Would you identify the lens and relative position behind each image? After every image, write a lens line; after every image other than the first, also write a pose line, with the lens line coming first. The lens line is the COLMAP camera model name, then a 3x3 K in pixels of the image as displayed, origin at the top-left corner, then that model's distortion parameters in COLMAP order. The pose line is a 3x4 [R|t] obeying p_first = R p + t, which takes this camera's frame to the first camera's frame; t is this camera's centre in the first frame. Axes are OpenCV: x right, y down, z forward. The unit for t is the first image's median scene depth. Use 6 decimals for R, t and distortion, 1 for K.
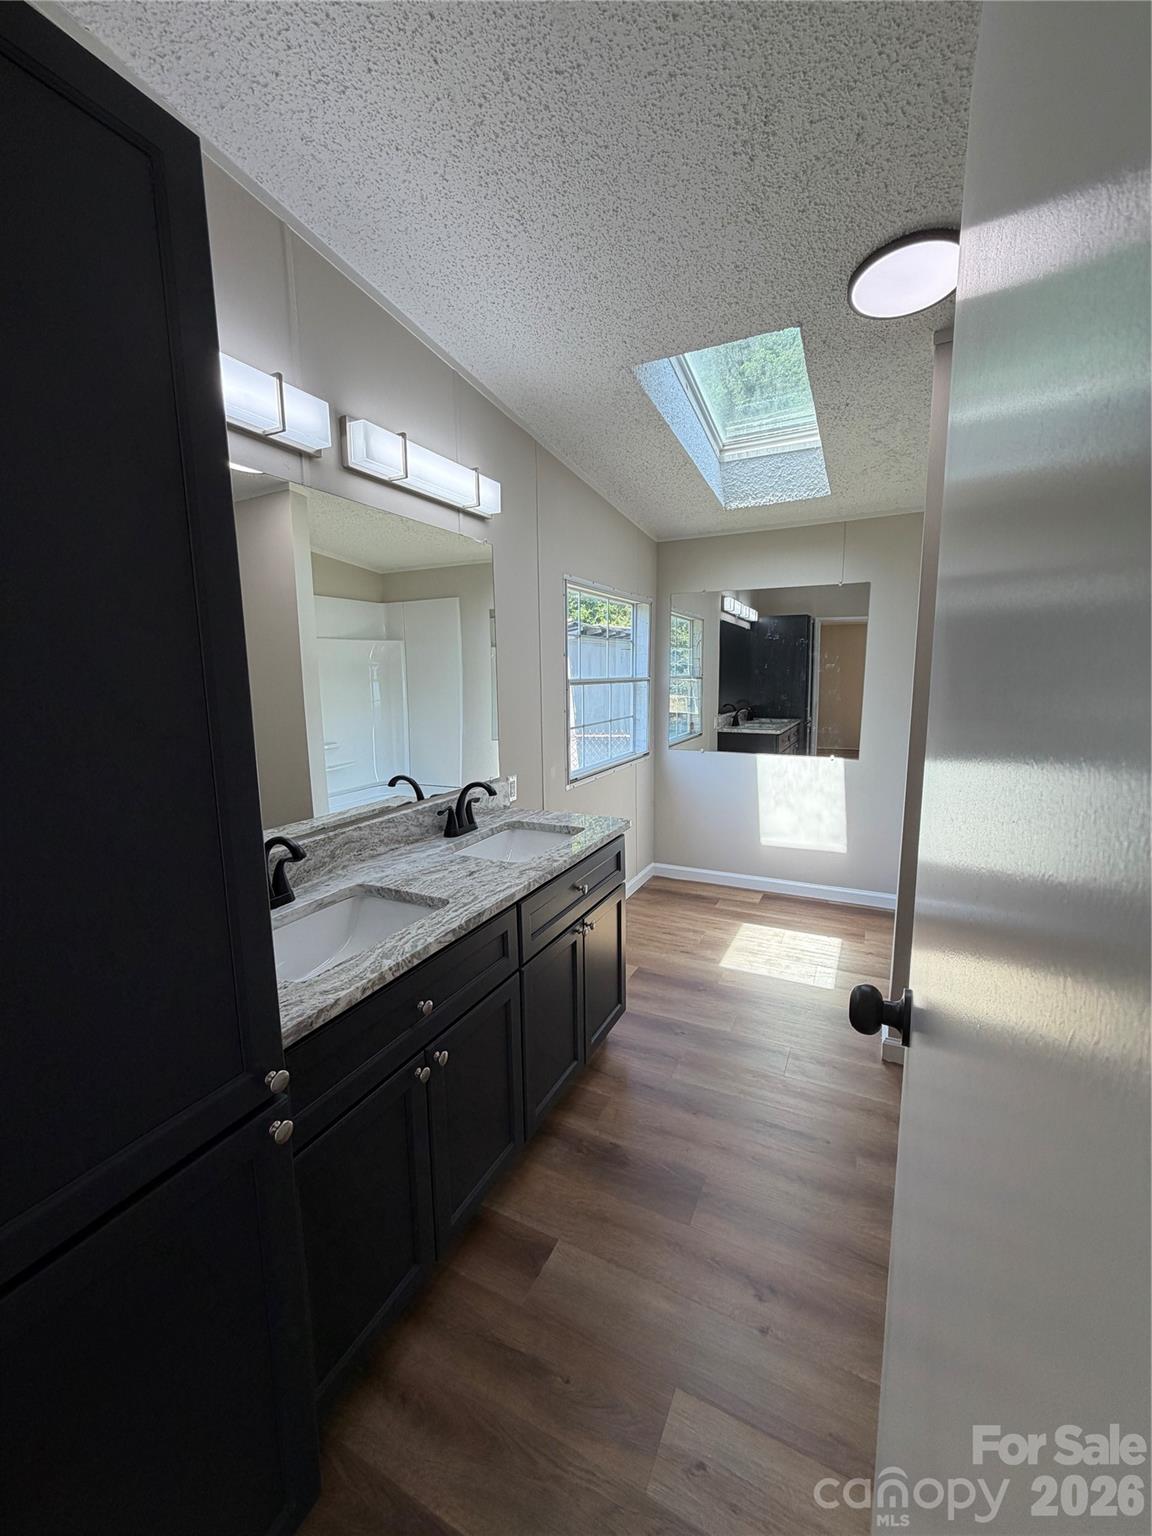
lens RADIAL K [[611.3, 0, 582.3], [0, 611.3, 762.5], [0, 0, 1]] dist [-0.000225, 0.000375]
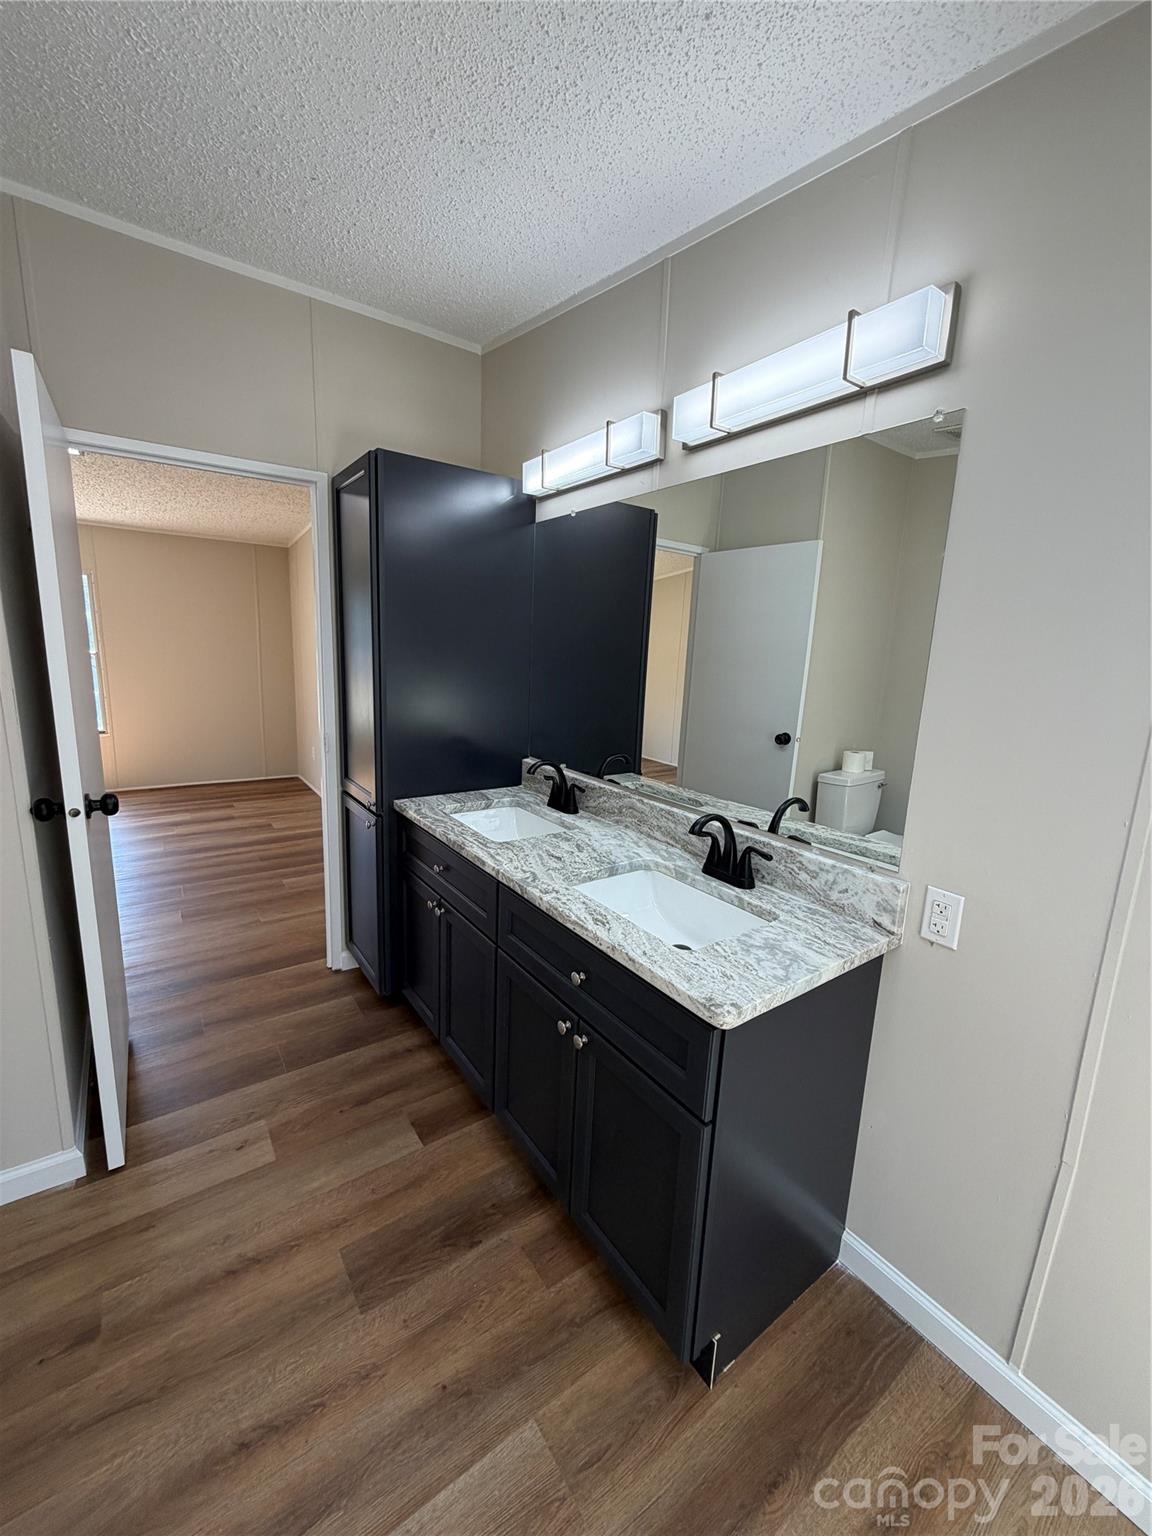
lens RADIAL K [[611.3, 0, 571.6], [0, 611.3, 763.4], [0, 0, 1]] dist [-0.000225, 0.000375]
pose [[-0.486583, 0.157069, -0.859399, 0.621161], [-0.160615, 0.950855, 0.264722, -0.225861], [0.858743, 0.266842, -0.437442, 1.371181]]
